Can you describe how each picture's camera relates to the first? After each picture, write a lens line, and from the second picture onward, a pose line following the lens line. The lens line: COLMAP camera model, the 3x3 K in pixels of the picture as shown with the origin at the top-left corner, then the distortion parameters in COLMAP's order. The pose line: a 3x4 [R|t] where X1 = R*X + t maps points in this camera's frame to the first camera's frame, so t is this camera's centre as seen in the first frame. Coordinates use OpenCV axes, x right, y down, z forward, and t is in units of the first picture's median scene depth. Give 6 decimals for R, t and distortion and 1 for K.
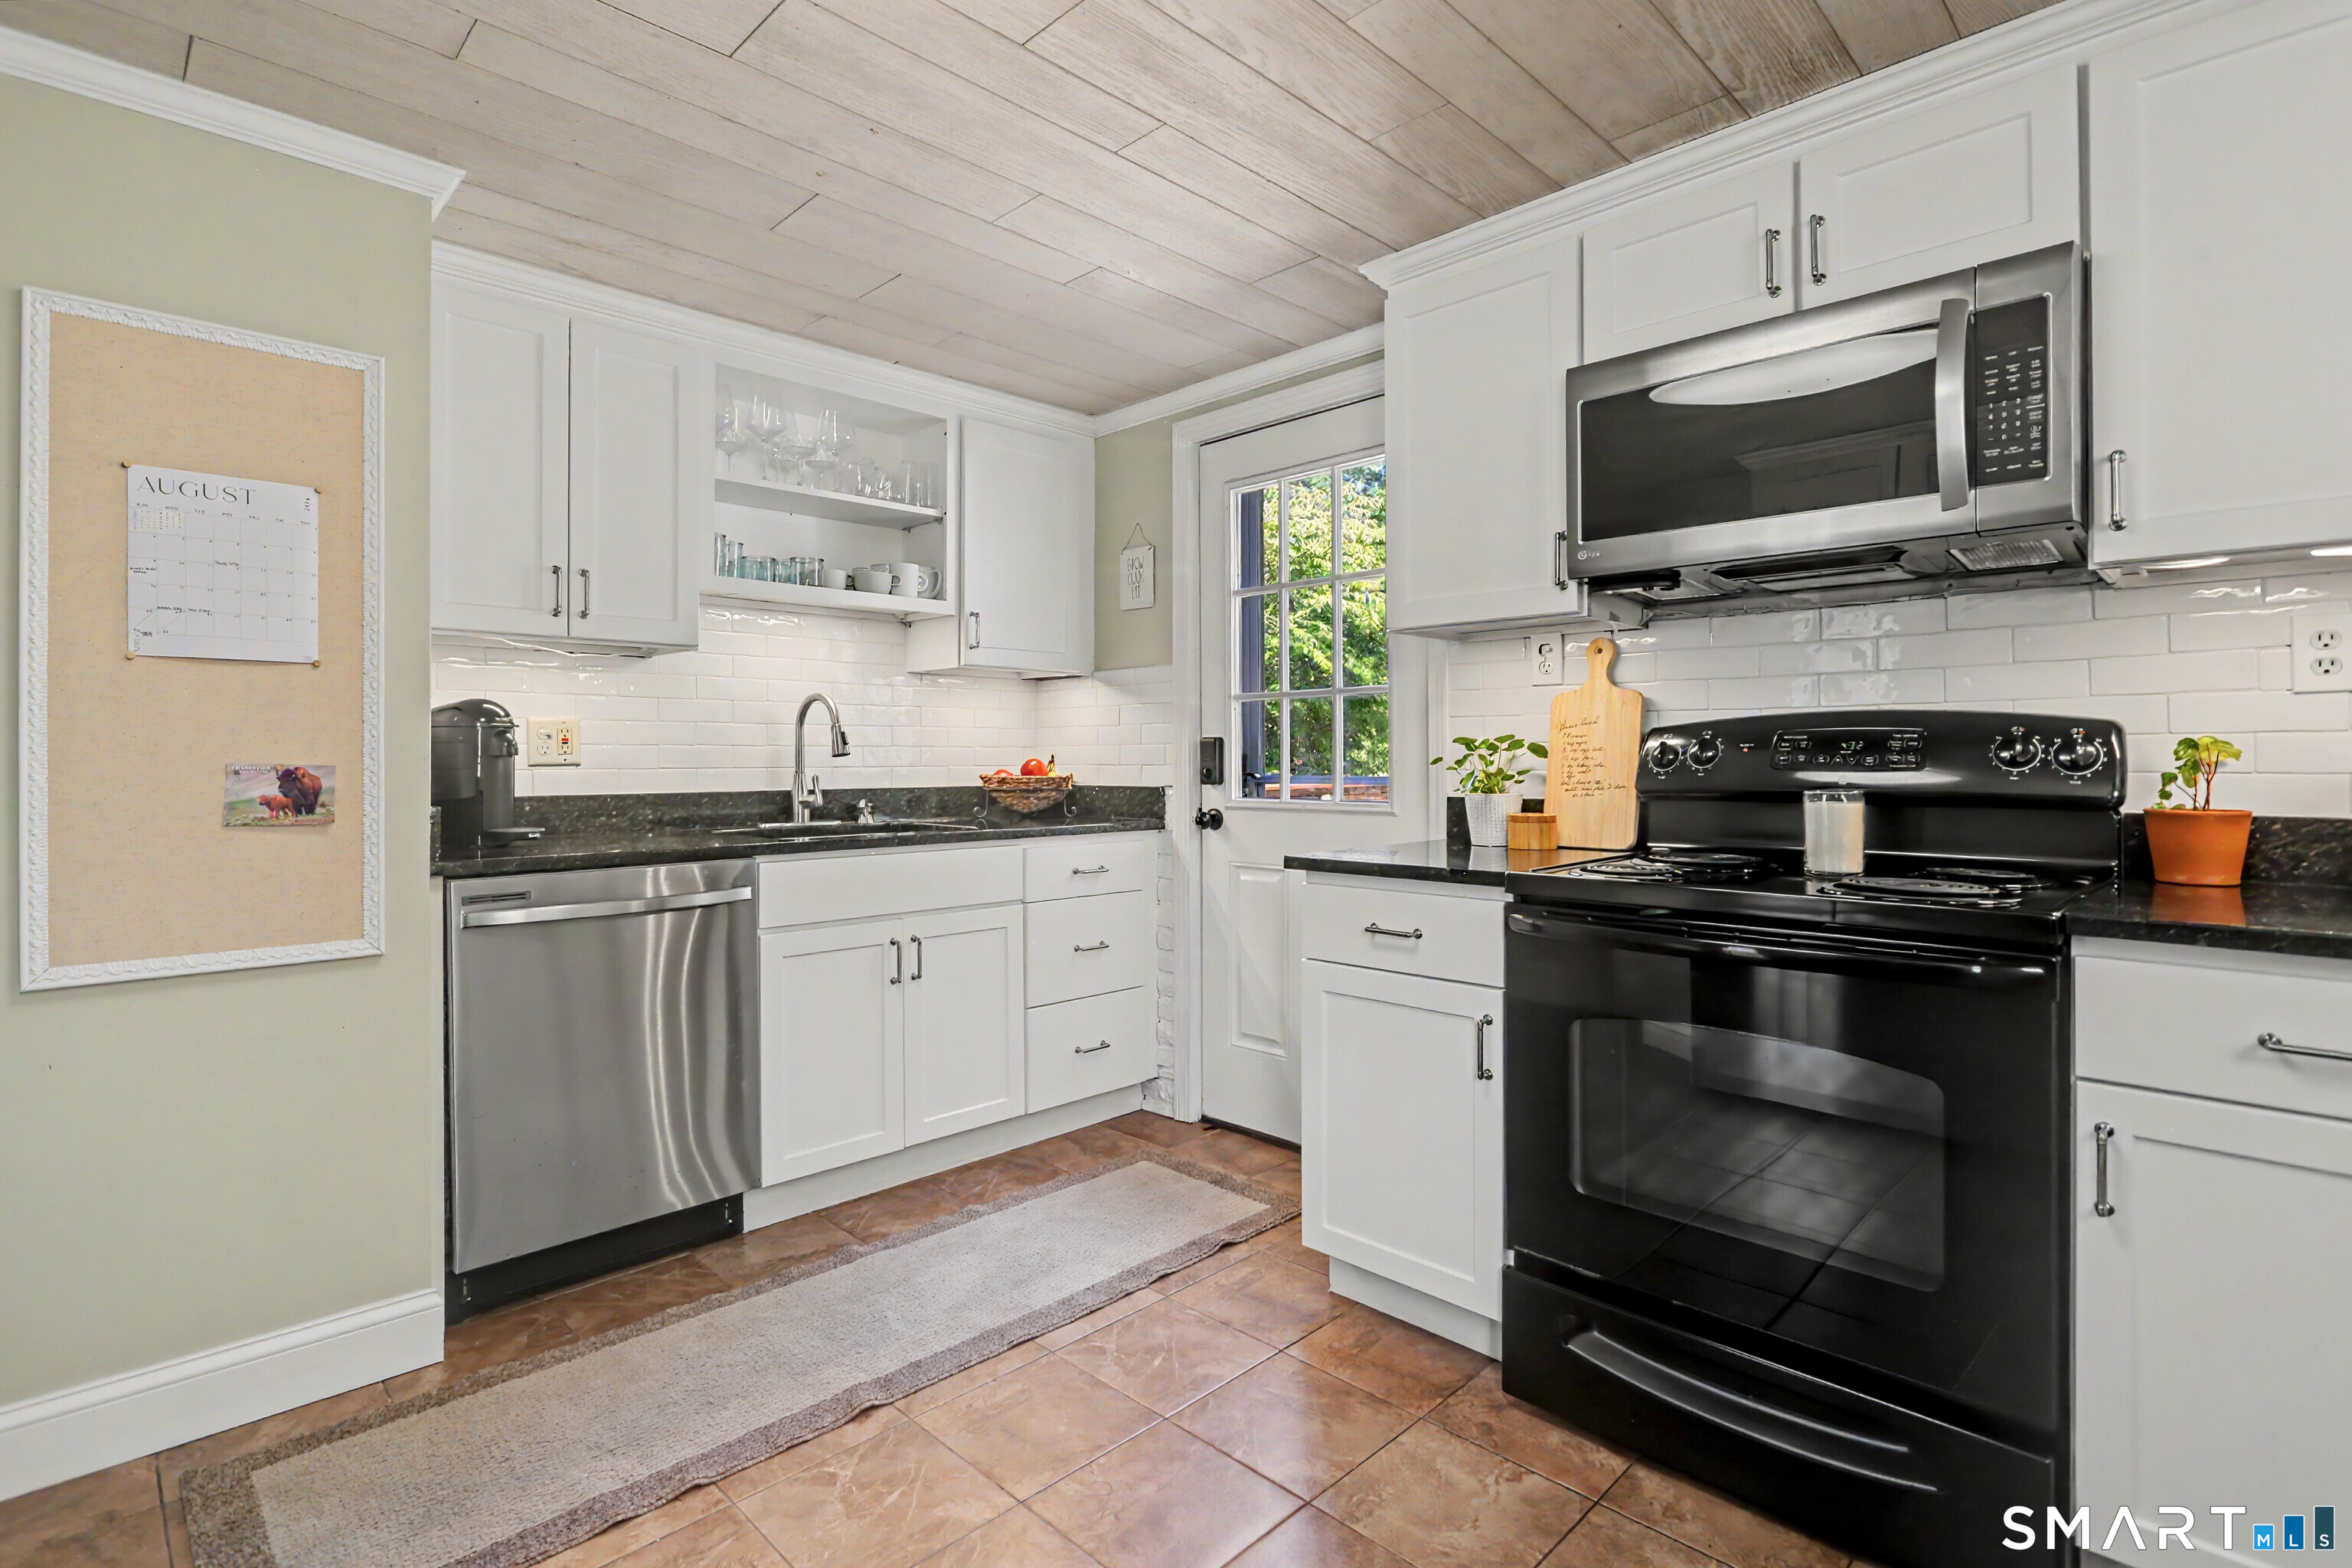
lens RADIAL K [[1126.9, 0, 1172.2], [0, 1126.9, 762.3], [0, 0, 1]] dist [0.001054, 0.000443]
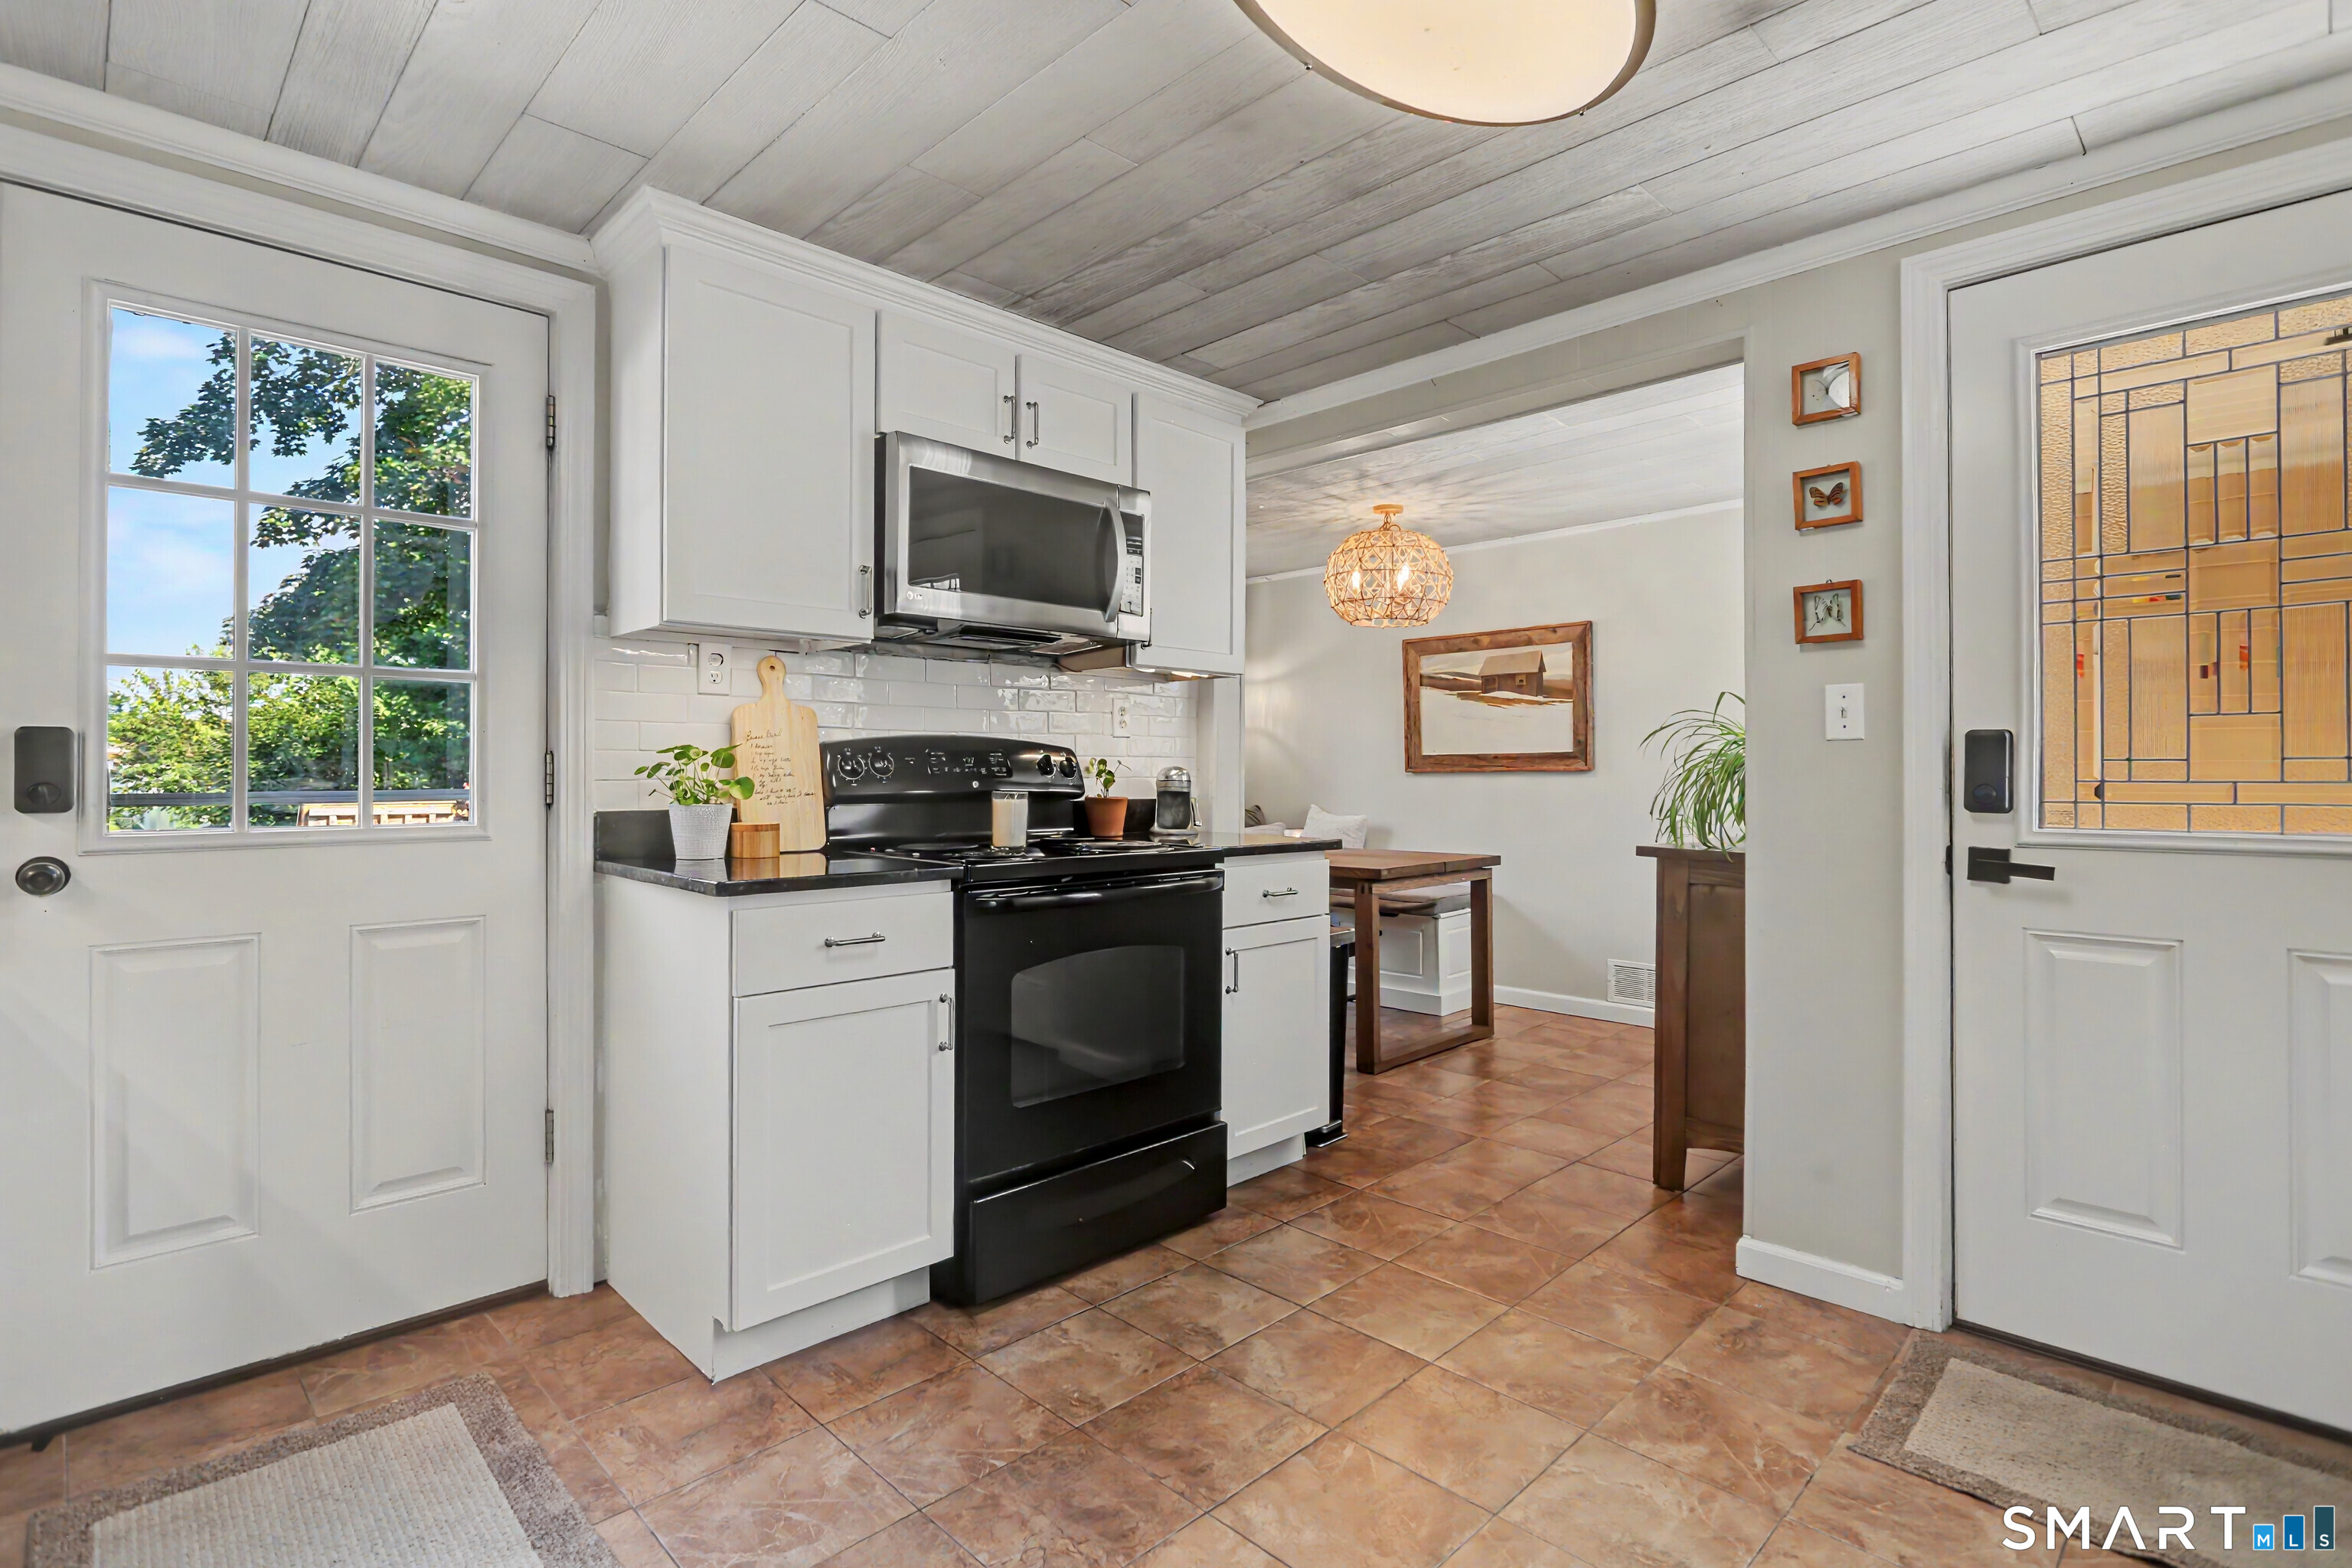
lens RADIAL K [[1133.6, 0, 1162.5], [0, 1133.6, 770.4], [0, 0, 1]] dist [-0.002413, 0.000558]
pose [[0.008538, 0.003280, 0.999958, -0.838546], [0.000358, 0.999995, -0.003283, 0.002756], [-0.999963, 0.000386, 0.008537, 0.749294]]
